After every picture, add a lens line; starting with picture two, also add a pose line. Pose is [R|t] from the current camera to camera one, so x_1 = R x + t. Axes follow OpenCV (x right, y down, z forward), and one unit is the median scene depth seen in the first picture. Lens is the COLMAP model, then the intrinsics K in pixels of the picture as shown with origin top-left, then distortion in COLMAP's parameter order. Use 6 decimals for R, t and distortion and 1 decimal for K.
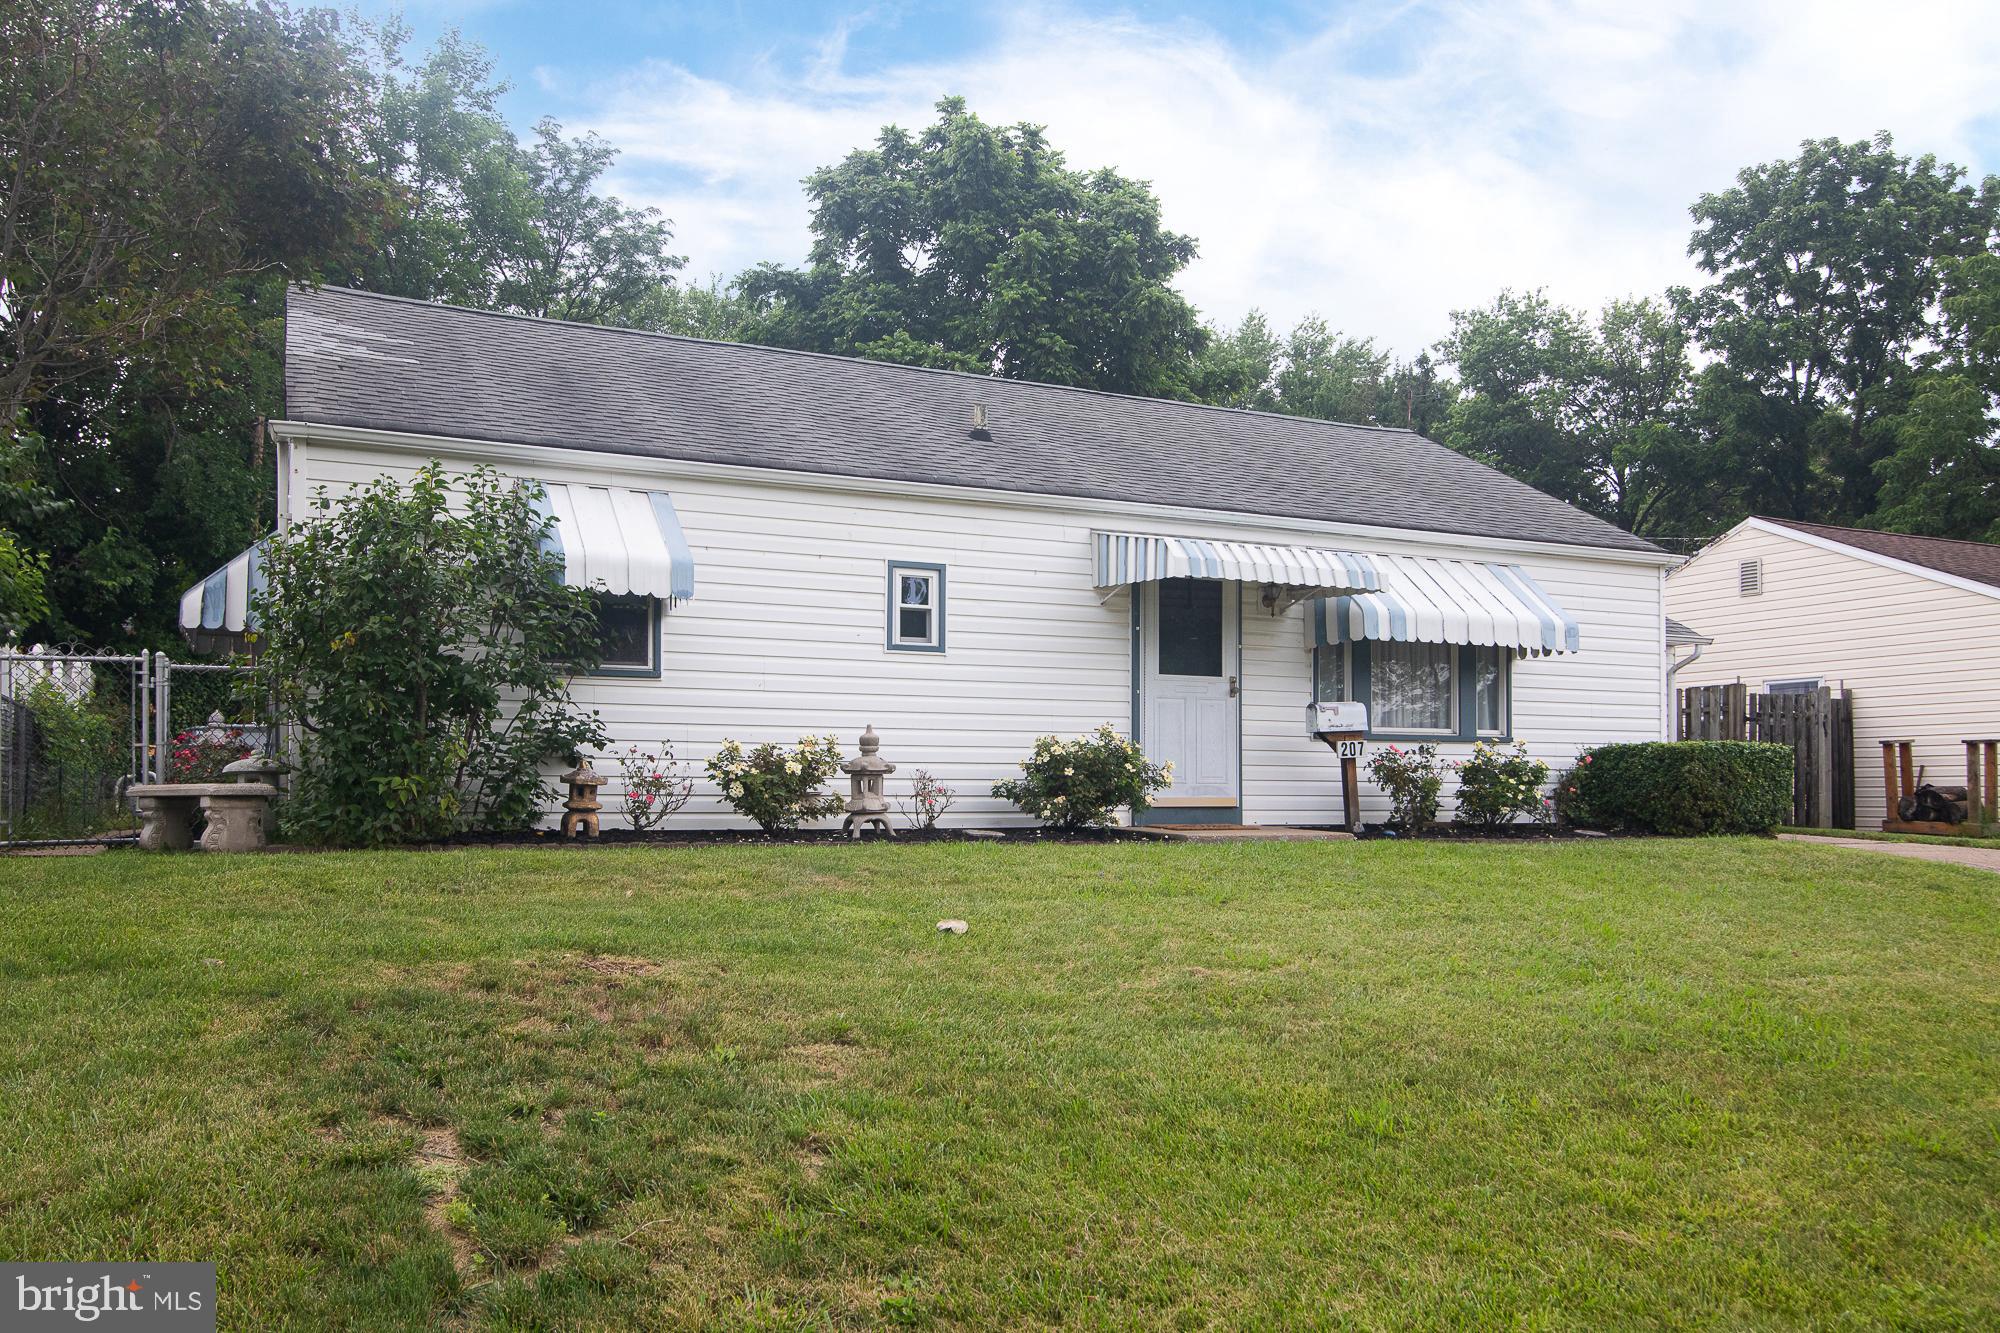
lens RADIAL K [[1529.3, 0, 1000.0], [0, 1529.3, 666.5], [0, 0, 1]] dist [0.000188, 0.000048]
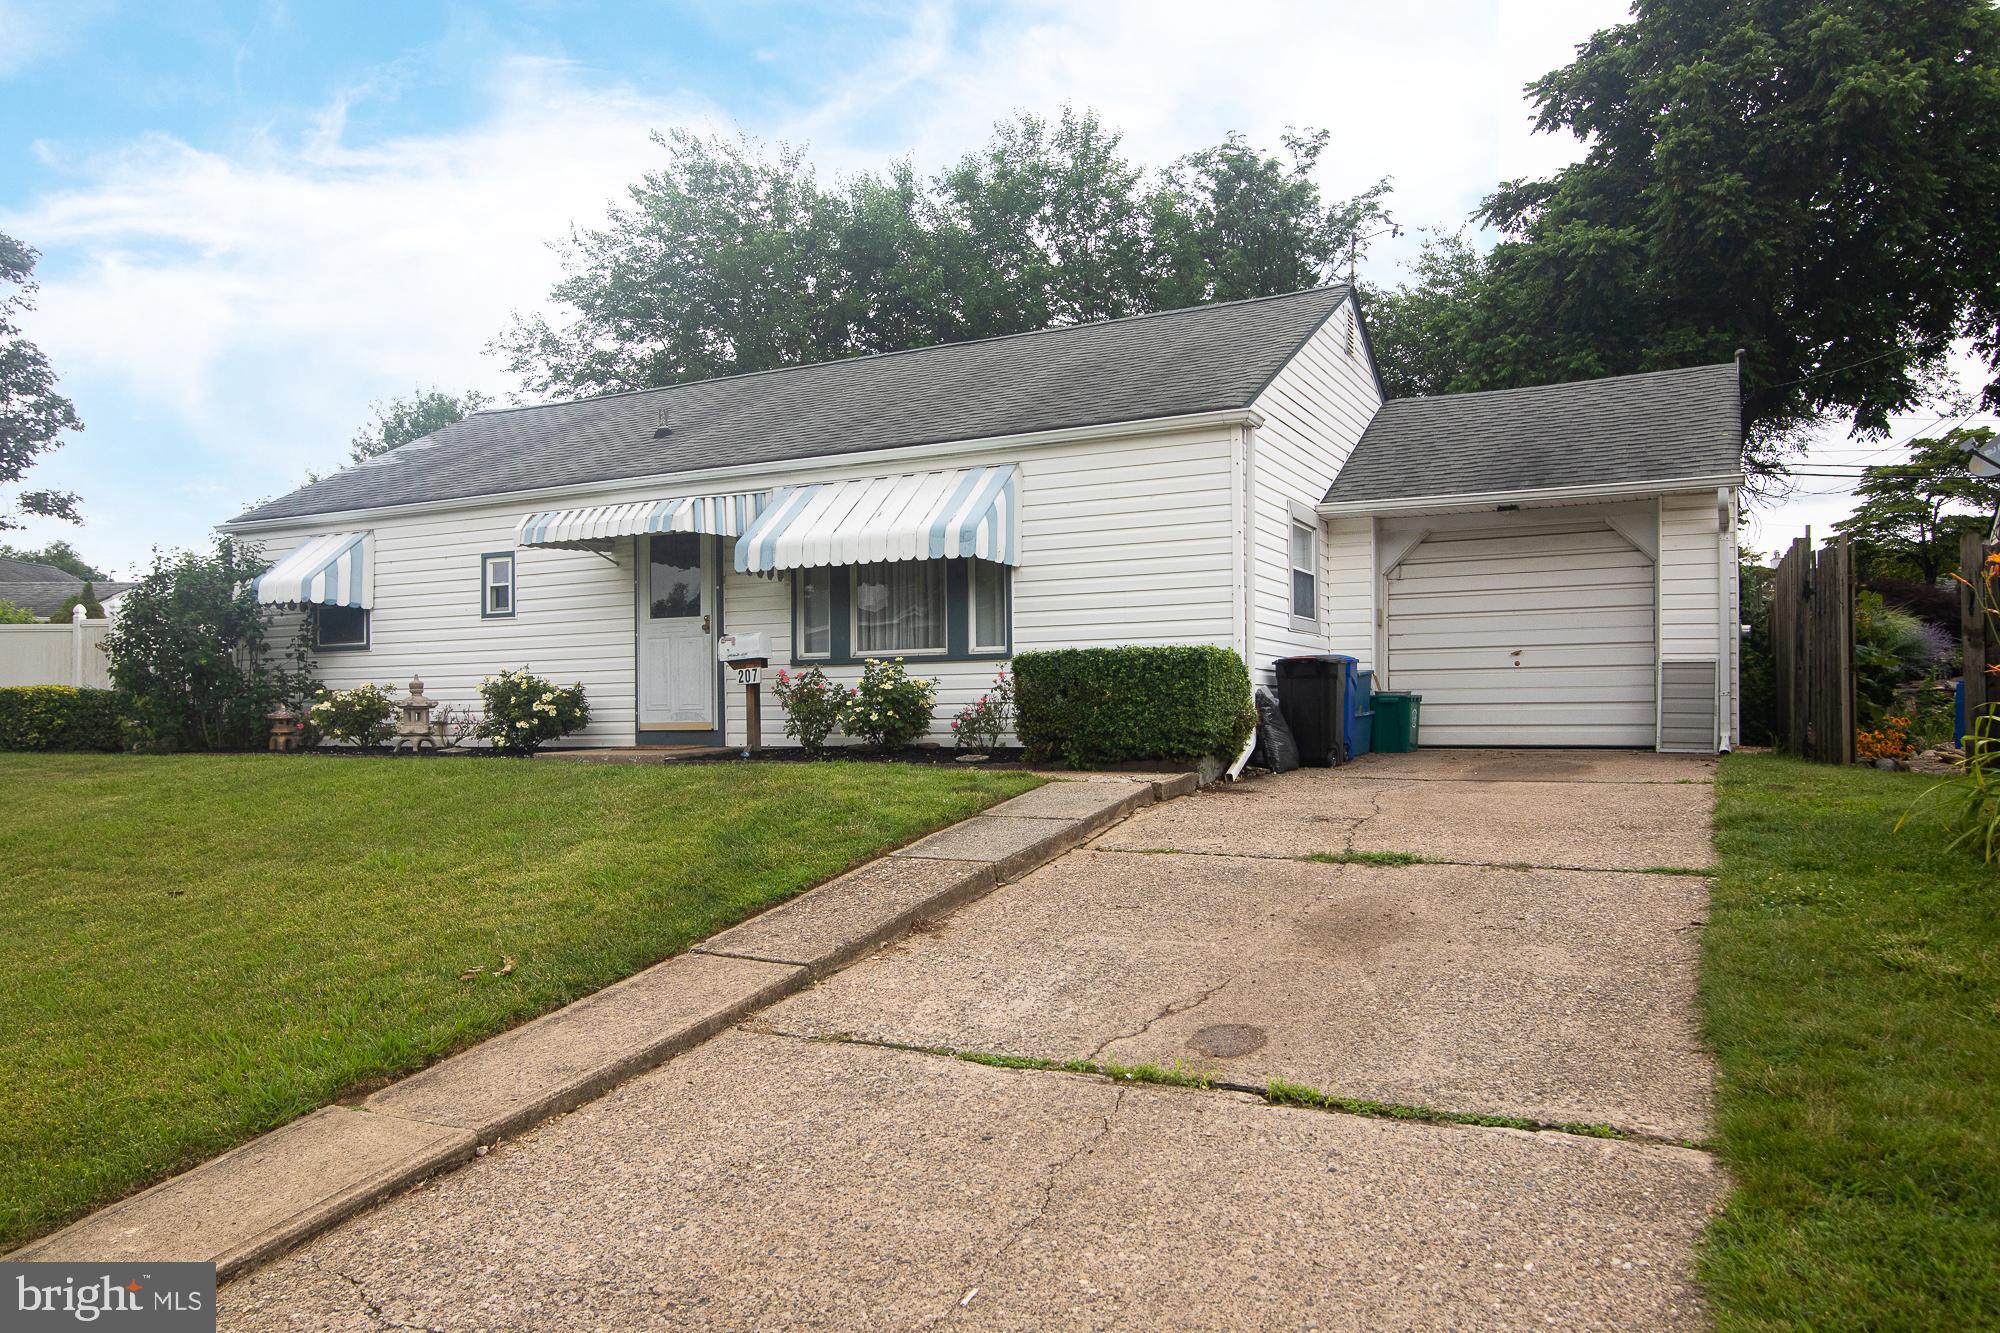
lens RADIAL K [[1378.3, 0, 1000.0], [0, 1378.3, 666.5], [0, 0, 1]] dist [-0.002476, -0.000516]
pose [[0.612724, -0.038896, -0.789339, 1.183548], [0.076630, 0.997006, 0.010355, 0.054961], [0.786573, -0.066832, 0.613870, 0.588532]]
